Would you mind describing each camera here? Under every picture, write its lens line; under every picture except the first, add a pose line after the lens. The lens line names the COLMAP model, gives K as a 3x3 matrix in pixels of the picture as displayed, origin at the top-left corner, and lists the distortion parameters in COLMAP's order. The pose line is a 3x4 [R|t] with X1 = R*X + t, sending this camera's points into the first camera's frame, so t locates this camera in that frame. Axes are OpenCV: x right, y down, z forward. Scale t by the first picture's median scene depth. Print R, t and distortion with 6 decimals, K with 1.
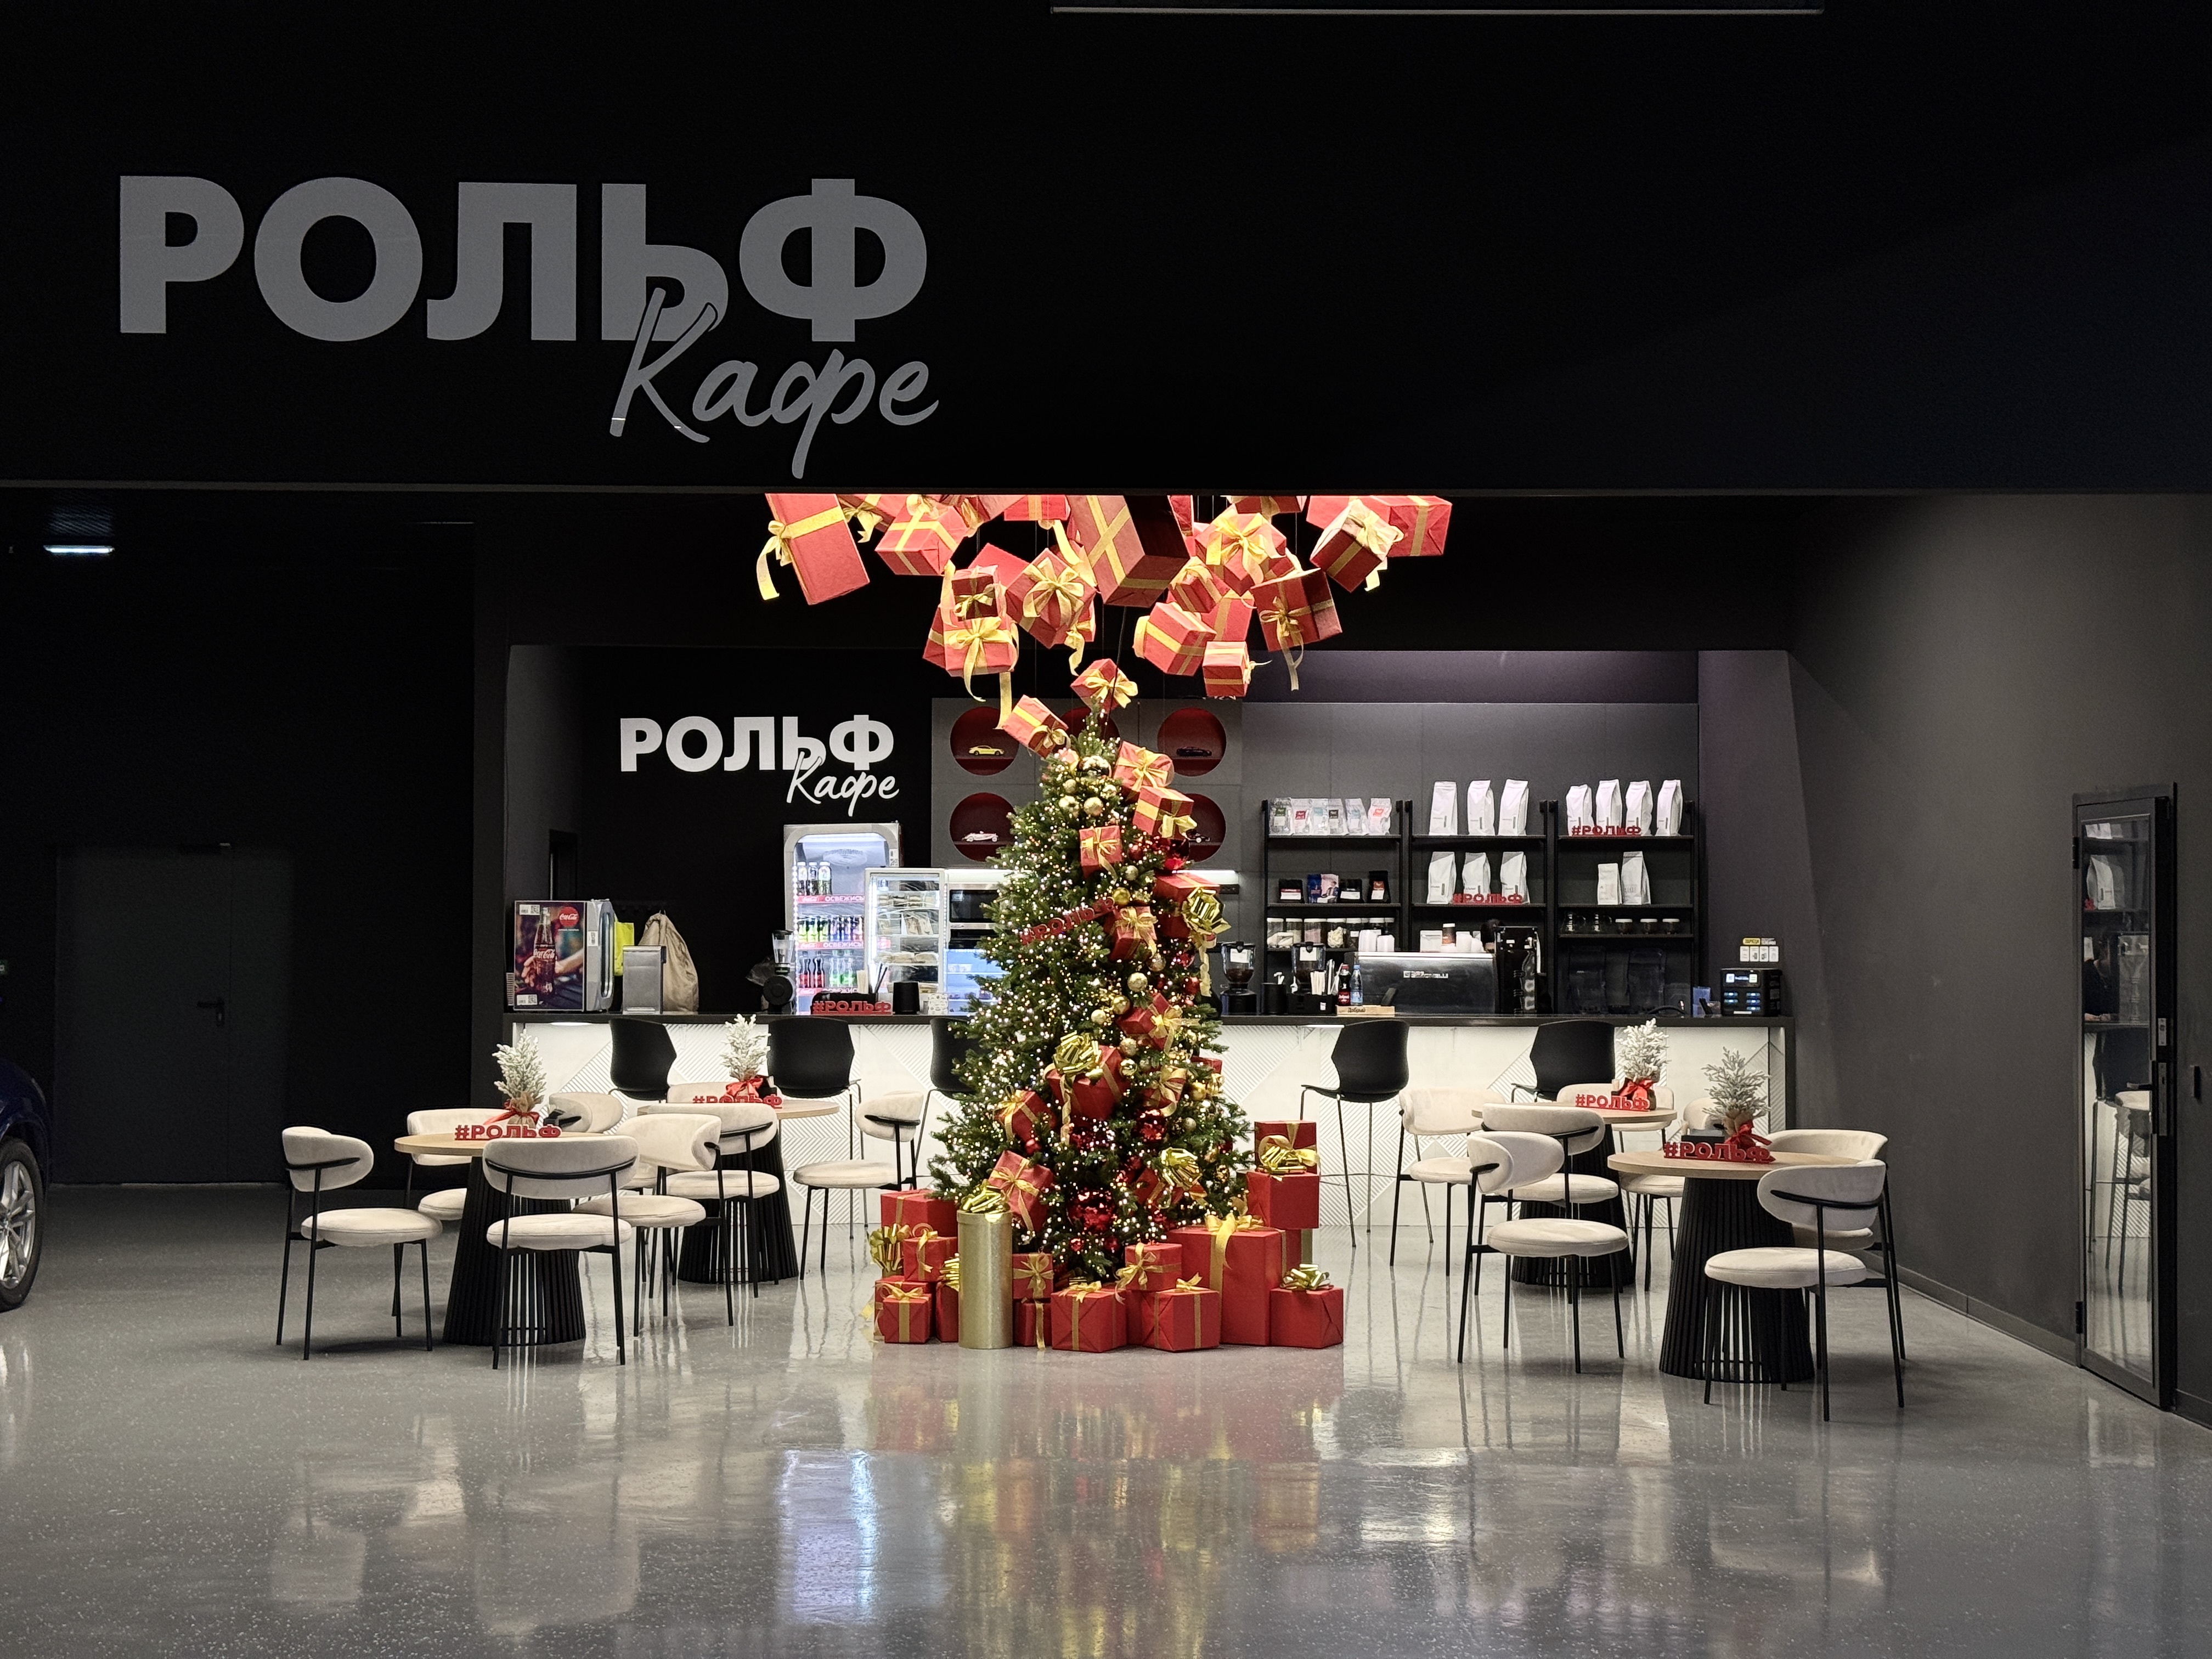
lens RADIAL K [[3059.8, 0, 1101.0], [0, 3059.8, 837.8], [0, 0, 1]] dist [0.130447, 0.000000]
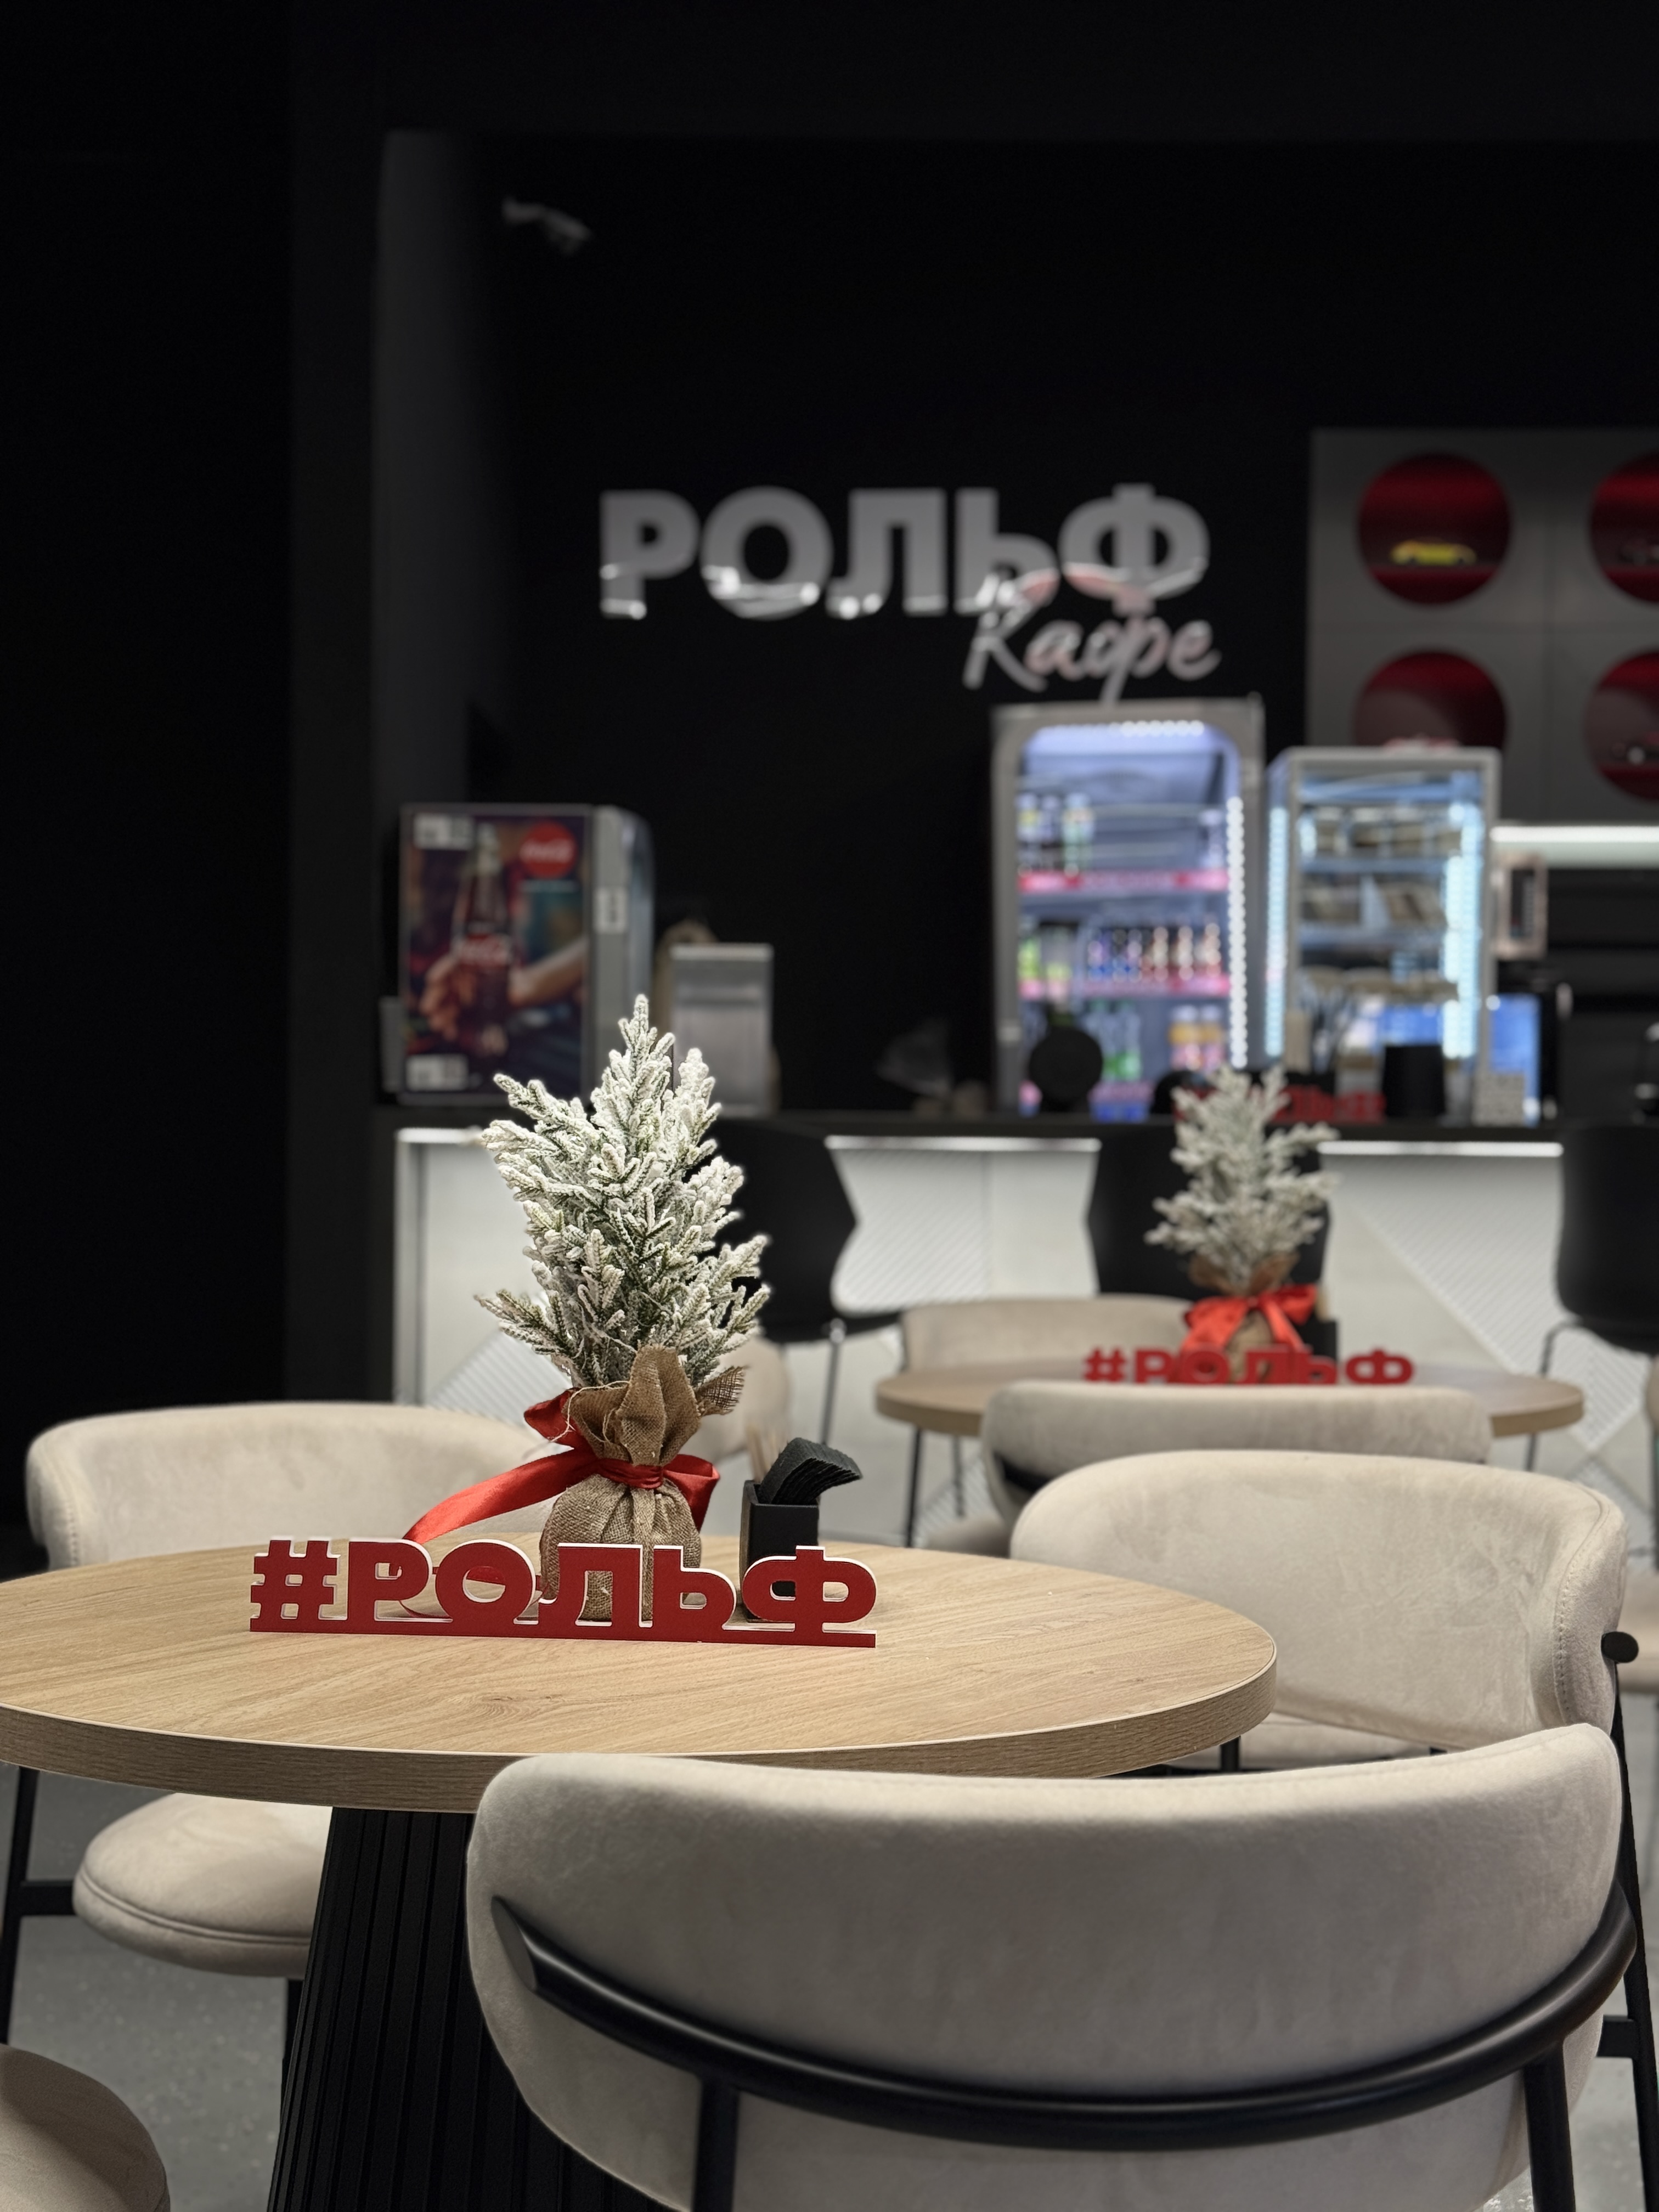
lens RADIAL K [[3059.8, 0, 829.8], [0, 3059.8, 1099.6], [0, 0, 1]] dist [0.130447, 0.000000]
pose [[0.999820, 0.006518, -0.017816, -0.114805], [-0.006241, 0.999860, 0.015533, 0.043367], [0.017915, -0.015419, 0.999721, 0.545322]]
